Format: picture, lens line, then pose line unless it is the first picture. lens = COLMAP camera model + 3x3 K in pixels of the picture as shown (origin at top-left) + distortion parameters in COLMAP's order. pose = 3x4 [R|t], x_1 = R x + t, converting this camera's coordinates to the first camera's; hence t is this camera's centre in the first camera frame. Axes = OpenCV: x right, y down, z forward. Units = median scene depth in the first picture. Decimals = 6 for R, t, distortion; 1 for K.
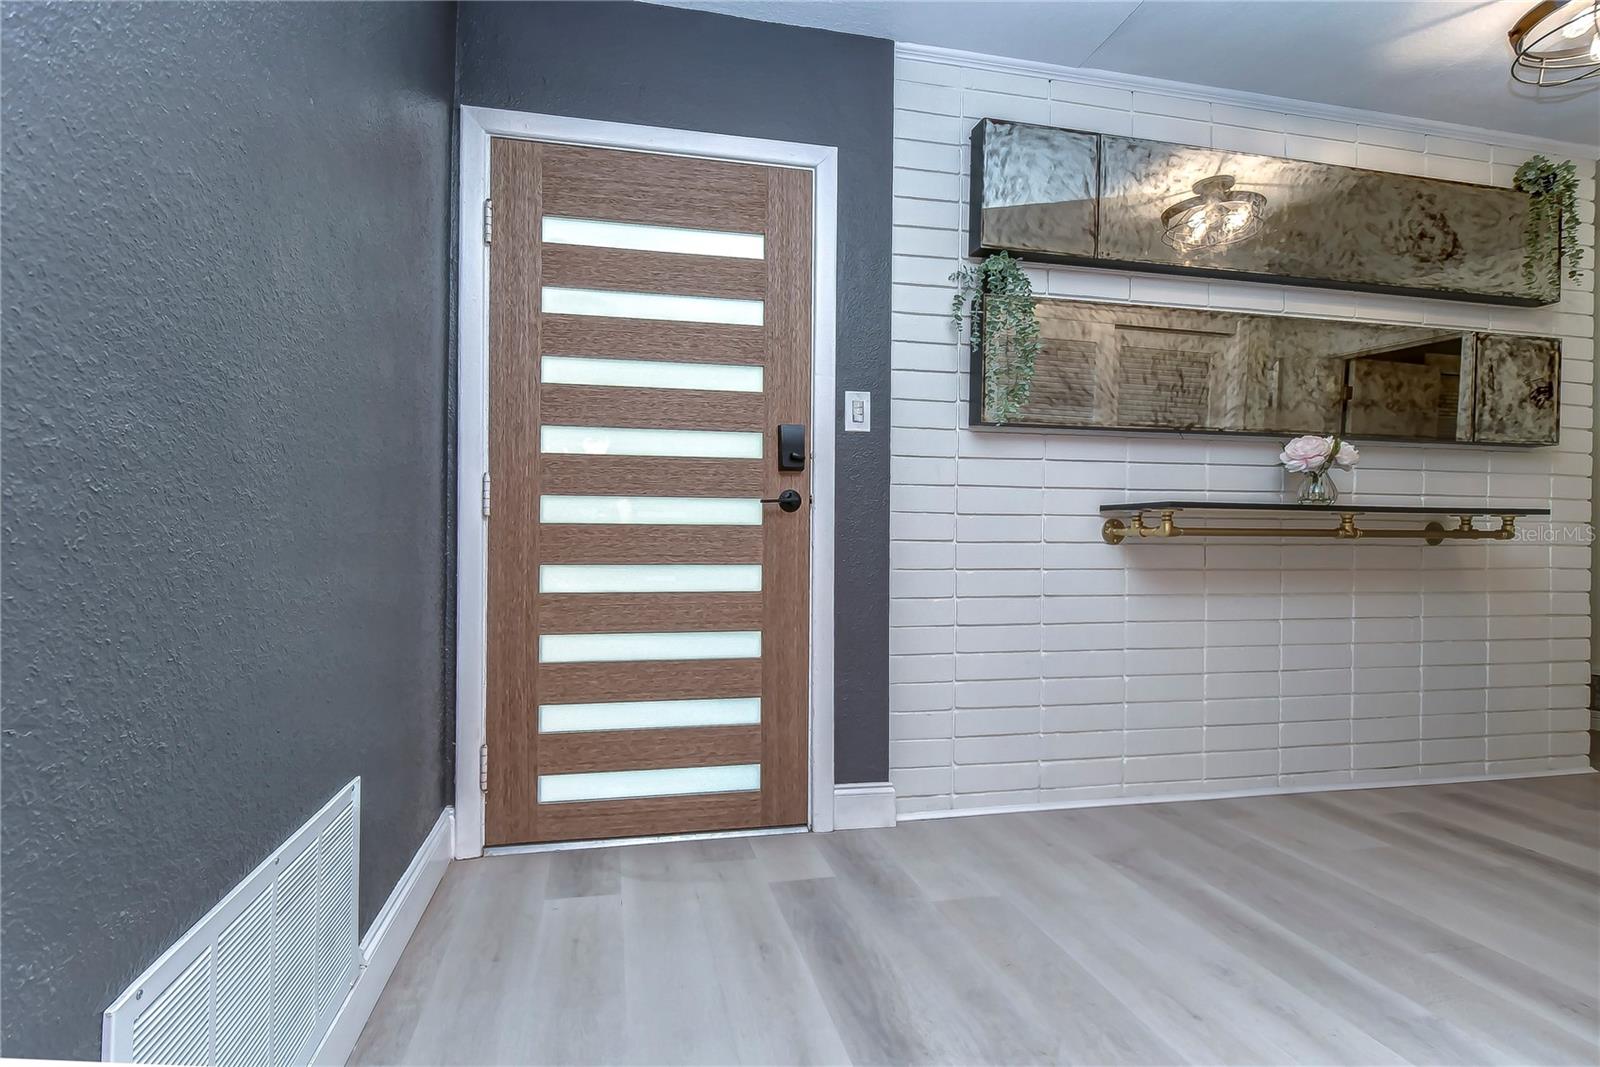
lens RADIAL K [[735.0, 0, 745.7], [0, 735.0, 539.4], [0, 0, 1]] dist [0.017086, -0.006612]
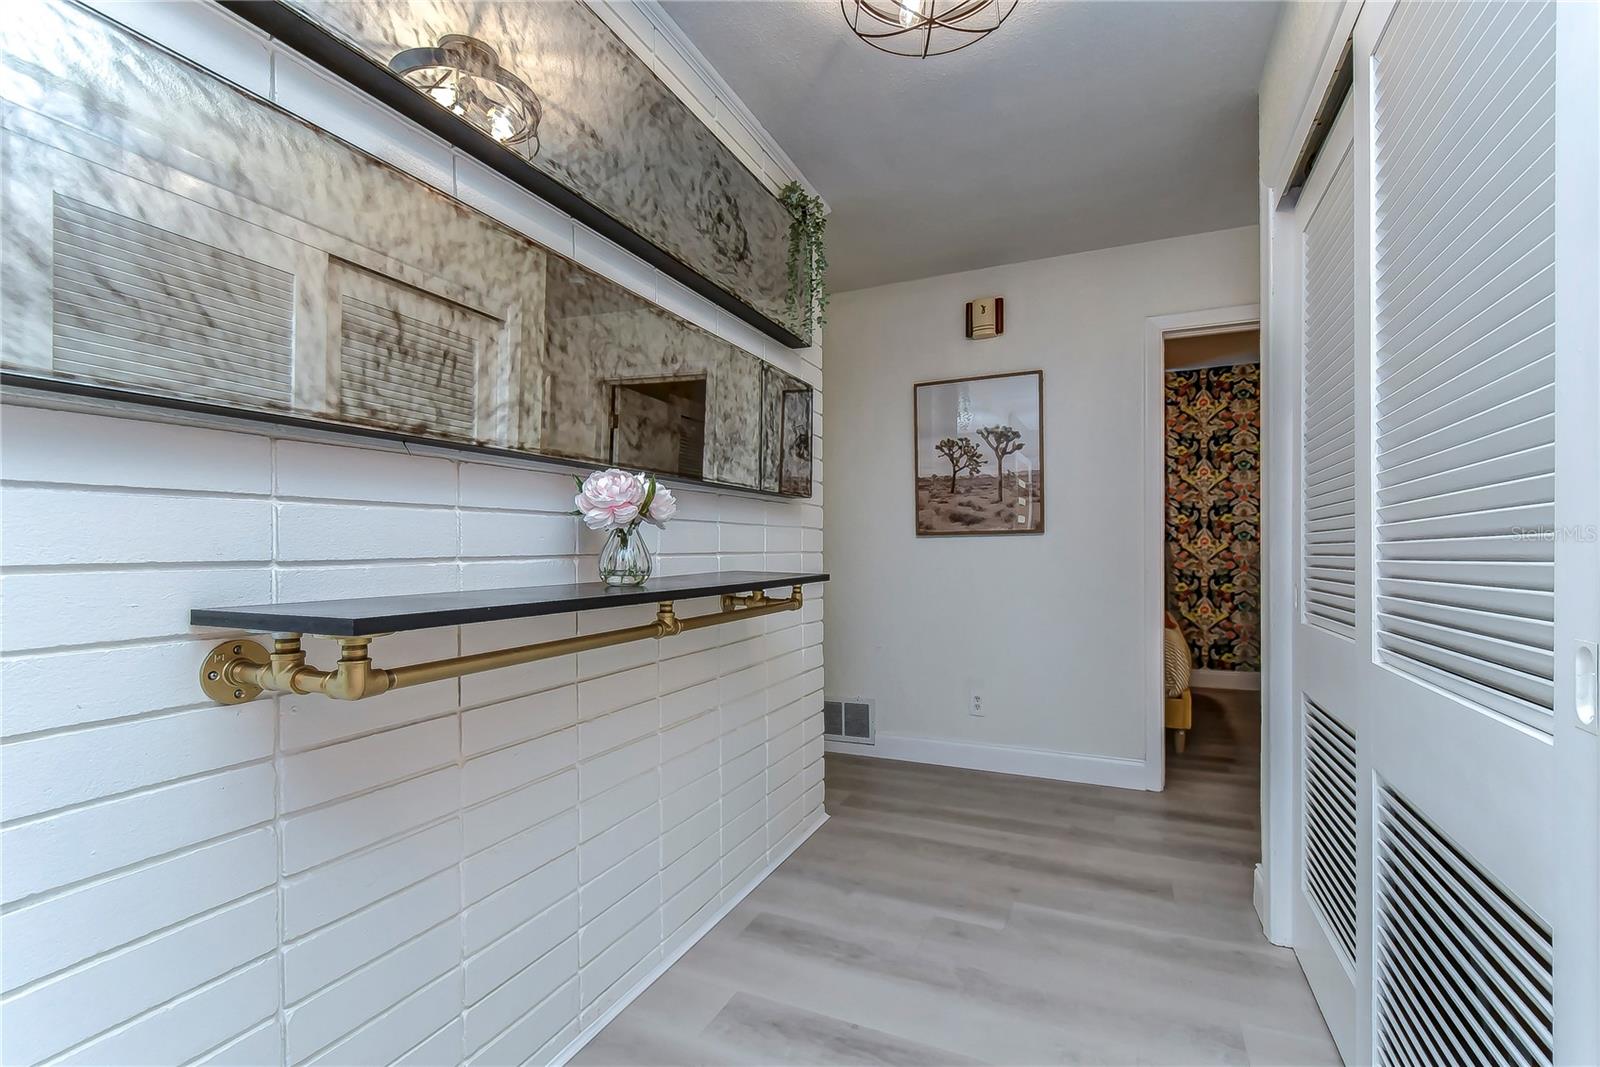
lens RADIAL K [[728.9, 0, 804.1], [0, 728.9, 558.5], [0, 0, 1]] dist [-0.002639, -0.000261]
pose [[0.567855, -0.023759, 0.822786, 0.340362], [0.010583, 0.999711, 0.021565, -0.074725], [-0.823060, -0.003538, 0.567943, 0.510525]]
